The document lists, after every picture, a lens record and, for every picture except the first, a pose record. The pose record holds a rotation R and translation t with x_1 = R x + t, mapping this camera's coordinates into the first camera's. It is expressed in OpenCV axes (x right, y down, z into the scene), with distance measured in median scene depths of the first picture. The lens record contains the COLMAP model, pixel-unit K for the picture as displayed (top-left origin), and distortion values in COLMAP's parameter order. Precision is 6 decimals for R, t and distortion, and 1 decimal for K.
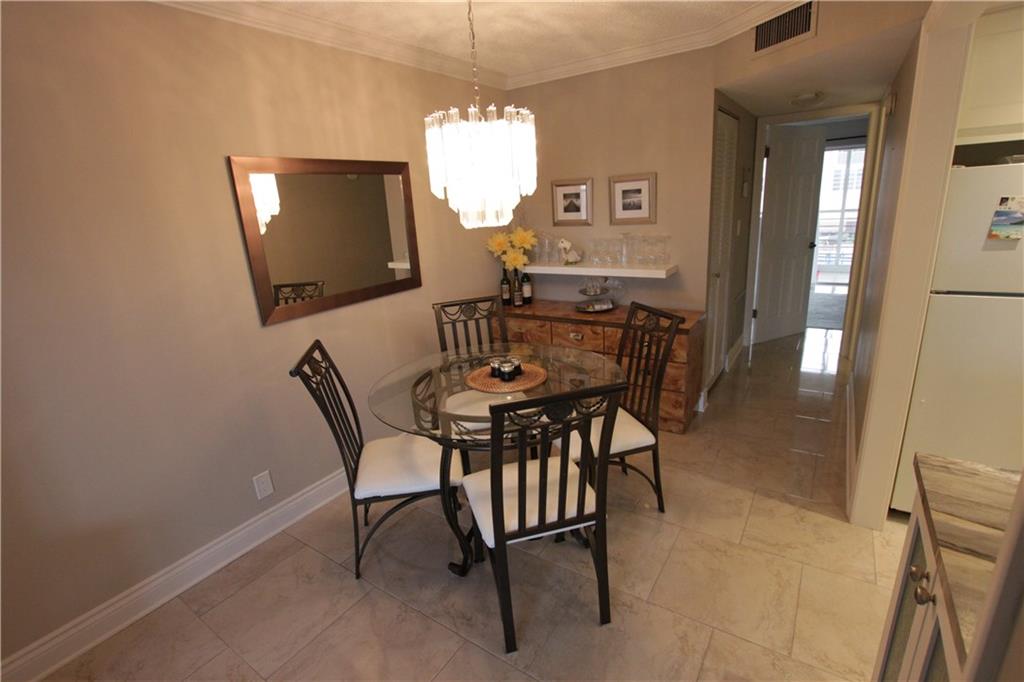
lens RADIAL K [[474.4, 0, 511.8], [0, 474.4, 350.5], [0, 0, 1]] dist [-0.030545, 0.001128]
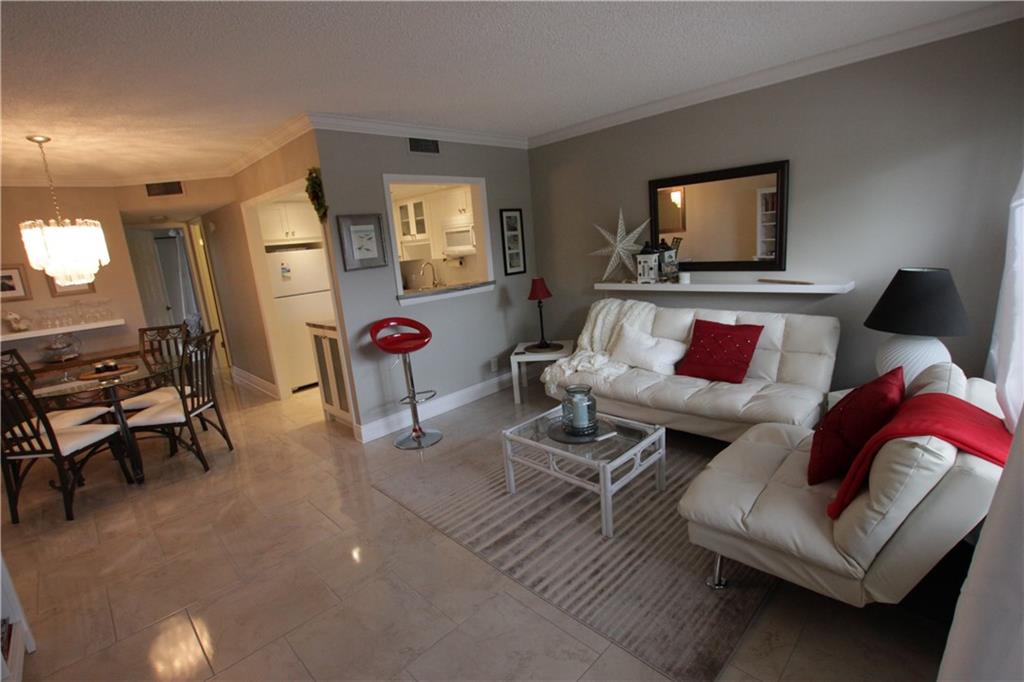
lens RADIAL K [[474.4, 0, 511.8], [0, 474.4, 350.5], [0, 0, 1]] dist [-0.030545, 0.001128]
pose [[0.202240, -0.172147, 0.964088, -1.386930], [0.354980, 0.930369, 0.091661, 0.367695], [-0.912737, 0.323695, 0.249266, -0.779678]]
